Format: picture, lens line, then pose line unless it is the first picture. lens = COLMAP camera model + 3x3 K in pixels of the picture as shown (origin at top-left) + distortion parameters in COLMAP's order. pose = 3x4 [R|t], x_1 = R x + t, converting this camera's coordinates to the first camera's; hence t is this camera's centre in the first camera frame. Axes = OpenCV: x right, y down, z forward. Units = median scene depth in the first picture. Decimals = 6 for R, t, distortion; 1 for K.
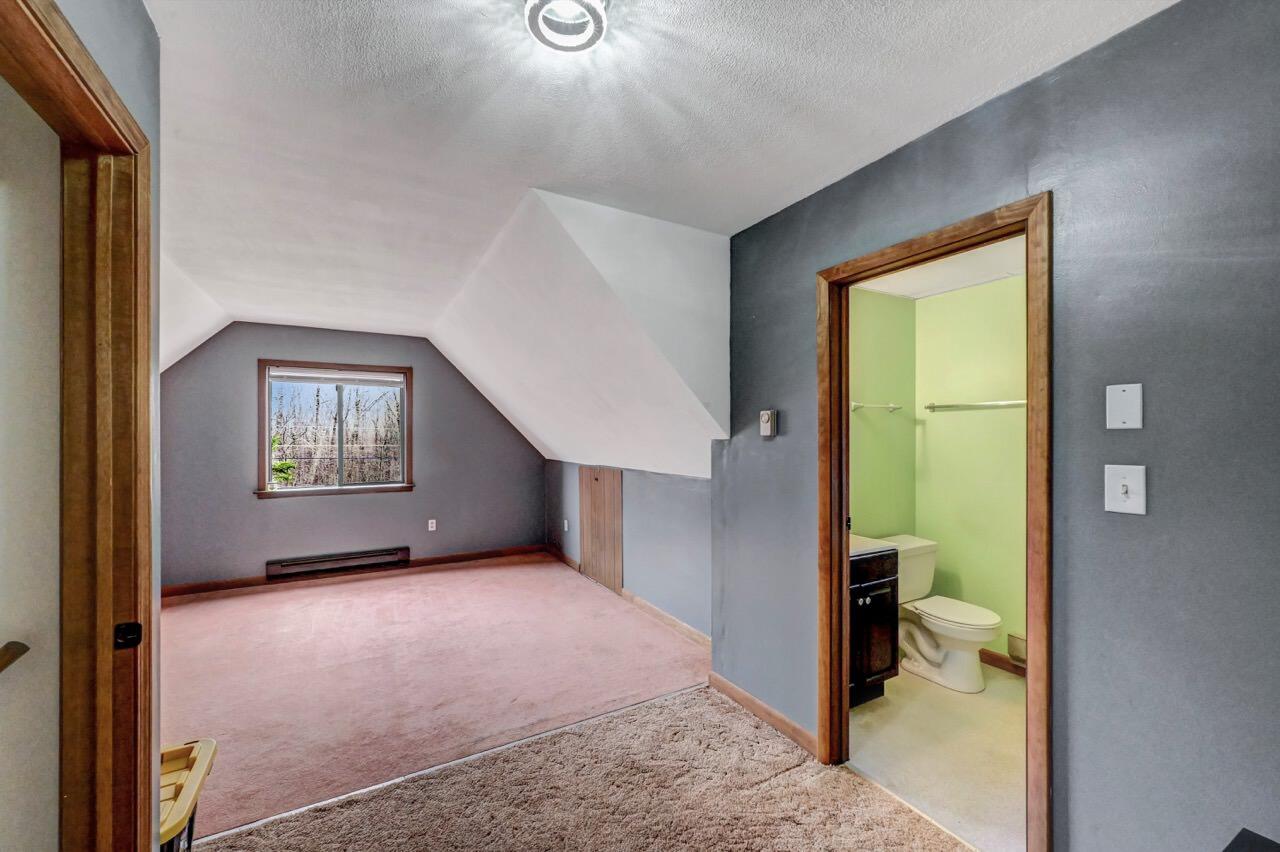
lens RADIAL K [[512.5, 0, 646.1], [0, 512.5, 436.8], [0, 0, 1]] dist [-0.000018, 0.000032]
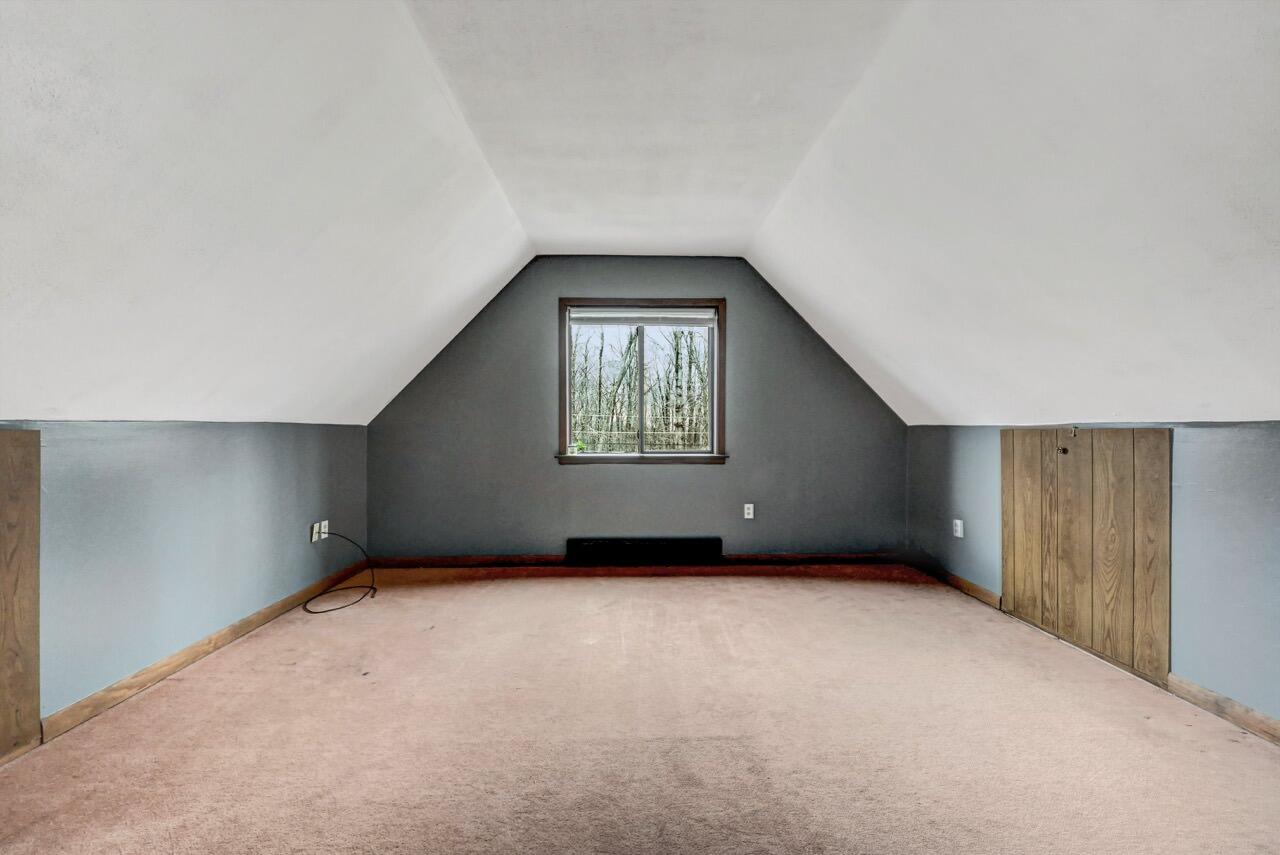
lens RADIAL K [[513.3, 0, 637.8], [0, 513.3, 438.9], [0, 0, 1]] dist [0.002159, 0.000517]
pose [[0.880821, 0.011960, -0.473298, -0.455454], [-0.003681, 0.999824, 0.018416, 0.119955], [0.473434, -0.014479, 0.880710, 0.595116]]
